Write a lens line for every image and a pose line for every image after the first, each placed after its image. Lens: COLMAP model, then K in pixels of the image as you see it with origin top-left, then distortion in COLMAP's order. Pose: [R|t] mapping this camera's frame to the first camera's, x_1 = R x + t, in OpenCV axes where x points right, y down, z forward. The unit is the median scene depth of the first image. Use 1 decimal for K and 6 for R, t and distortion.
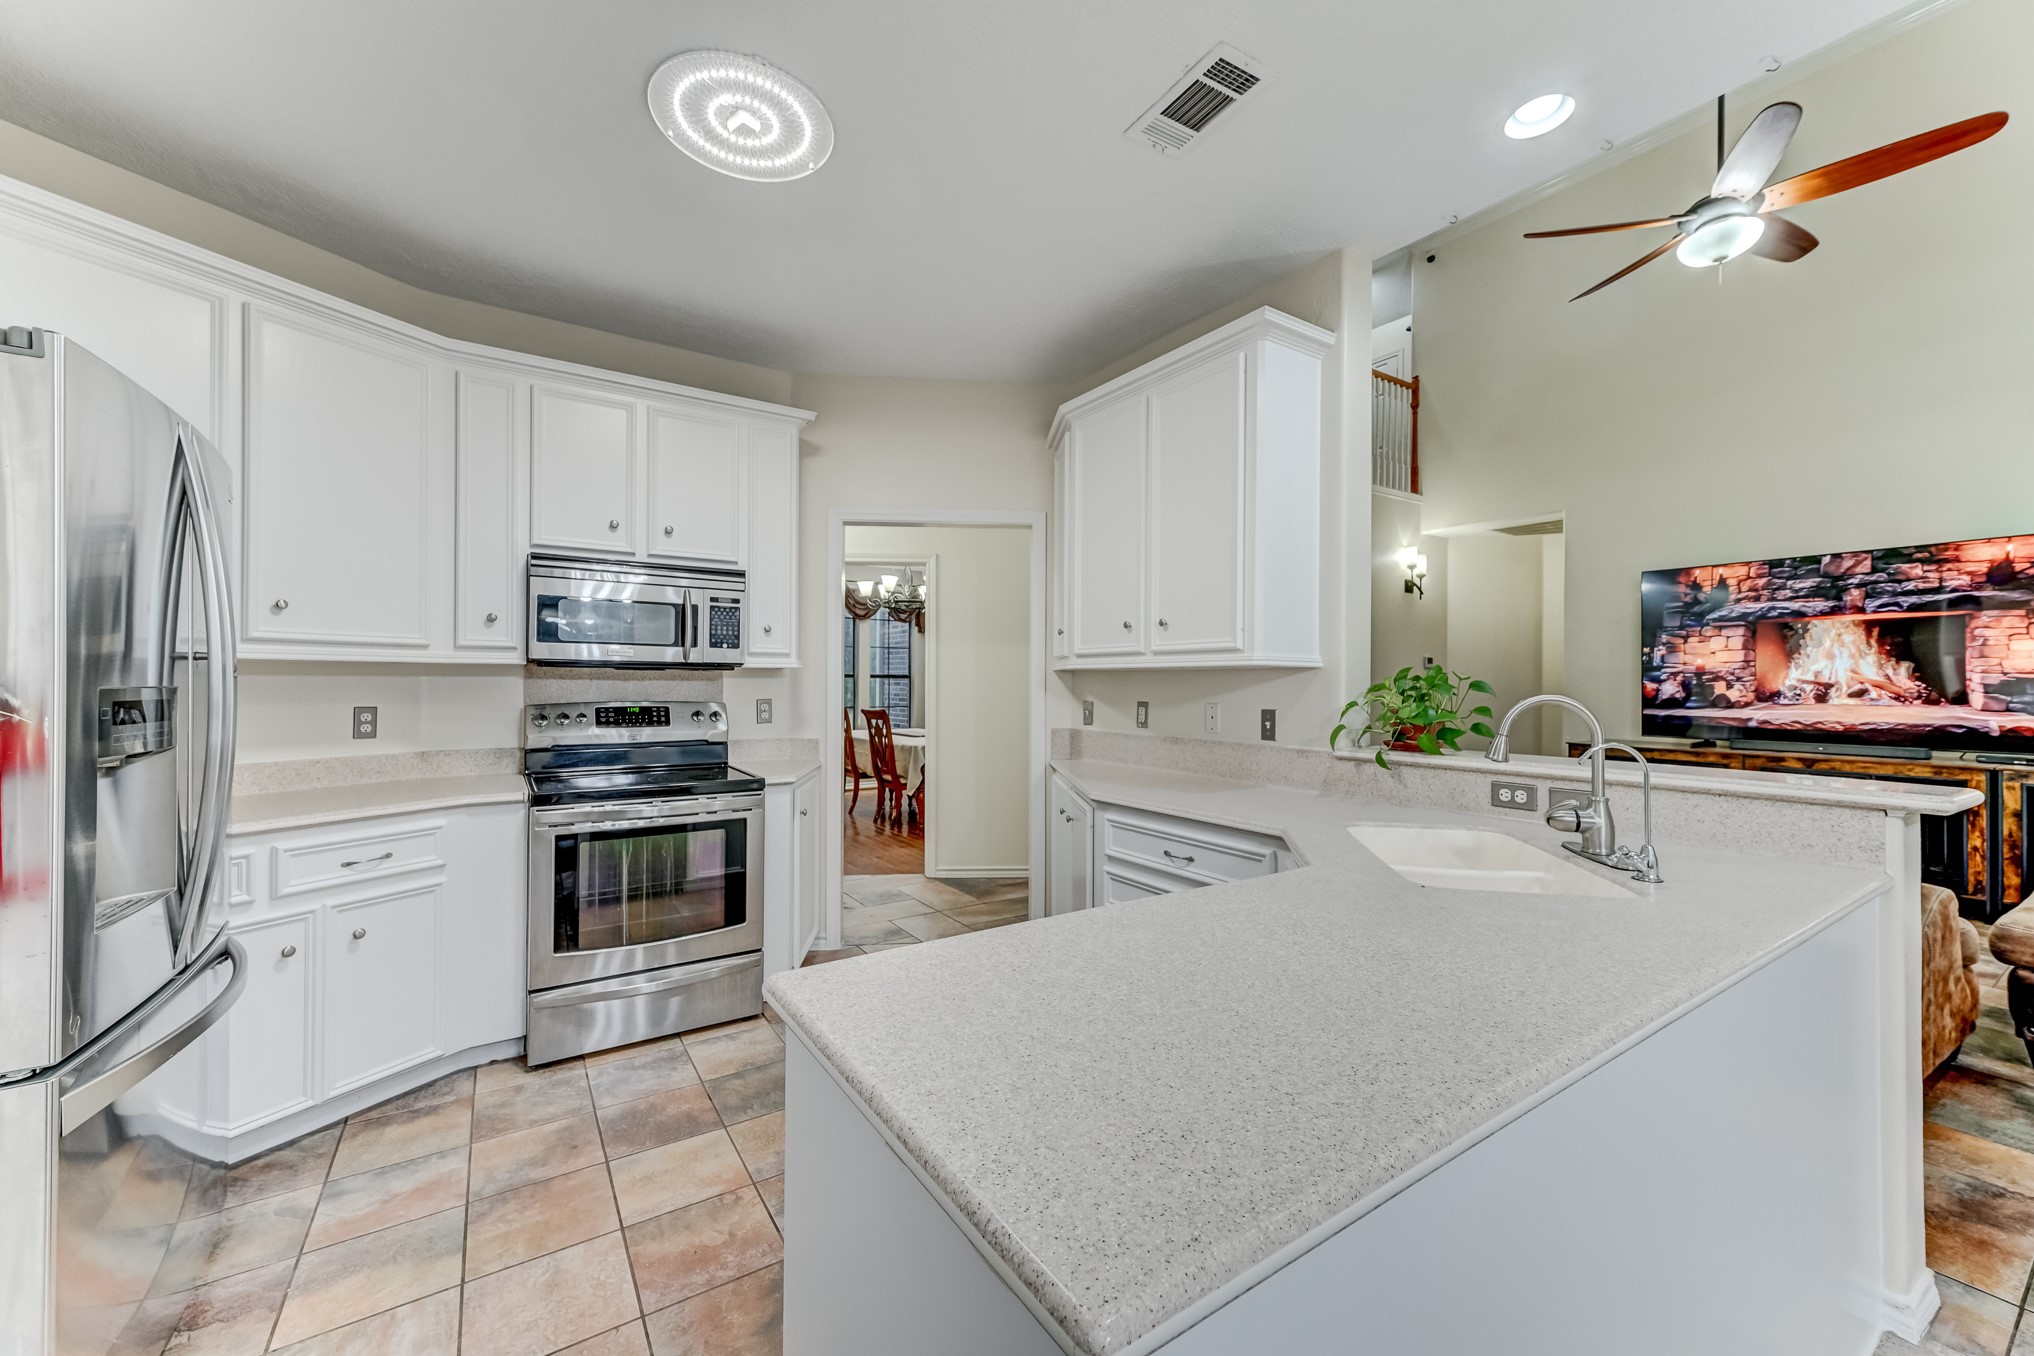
lens RADIAL K [[789.7, 0, 1023.1], [0, 789.7, 677.5], [0, 0, 1]] dist [0.000394, 0.000253]
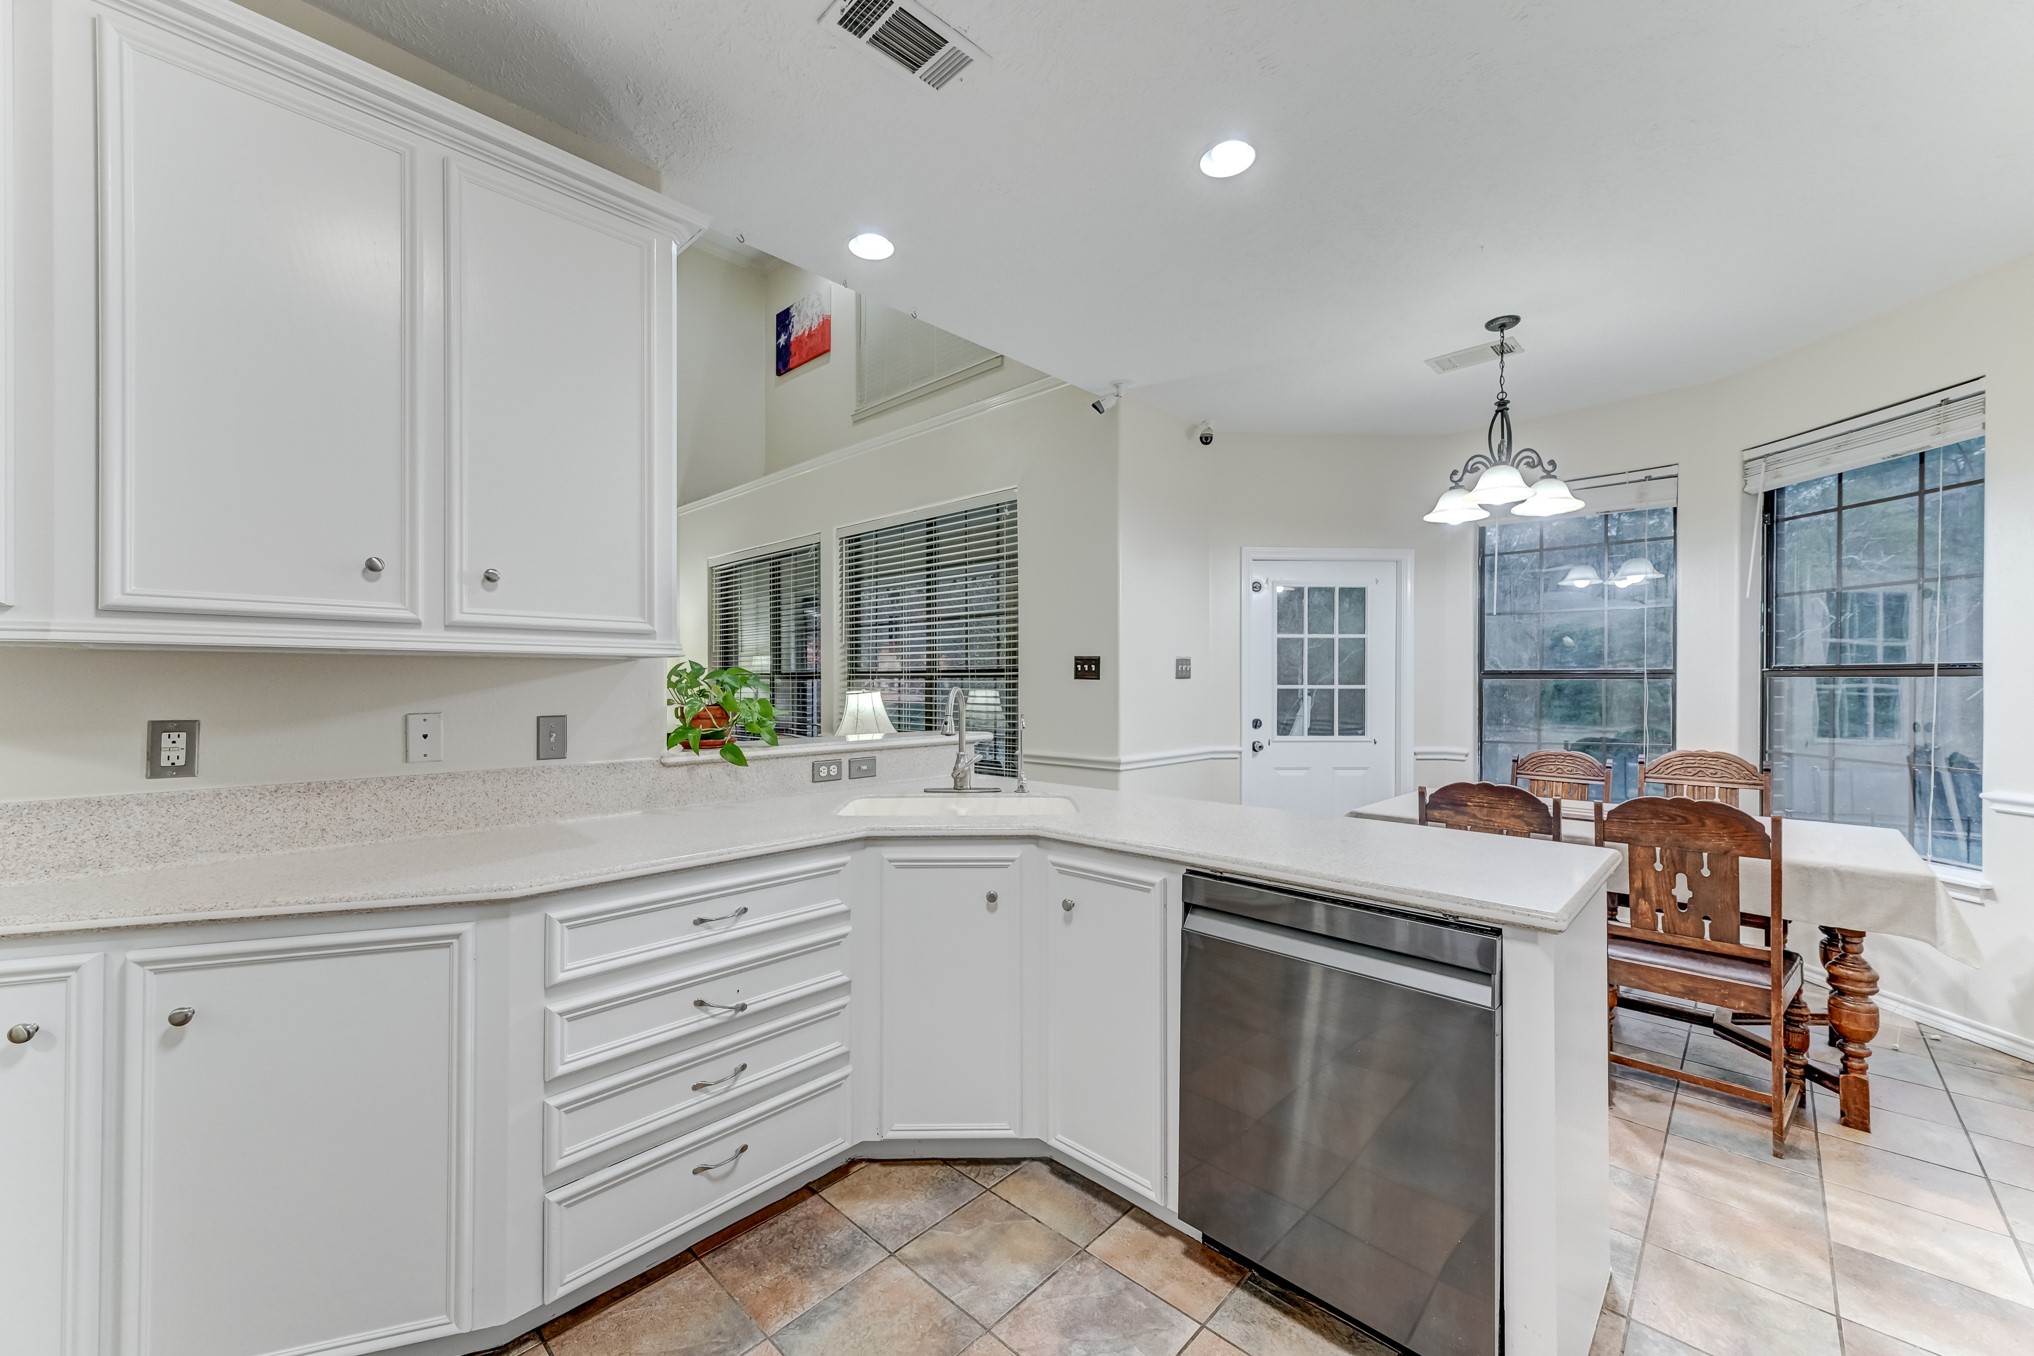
lens RADIAL K [[789.7, 0, 1018.0], [0, 789.7, 682.7], [0, 0, 1]] dist [0.000394, 0.000253]
pose [[-0.216518, -0.006252, 0.976259, -0.279613], [-0.004819, 0.999974, 0.005335, 0.002707], [-0.976267, -0.003550, -0.216543, 0.434143]]
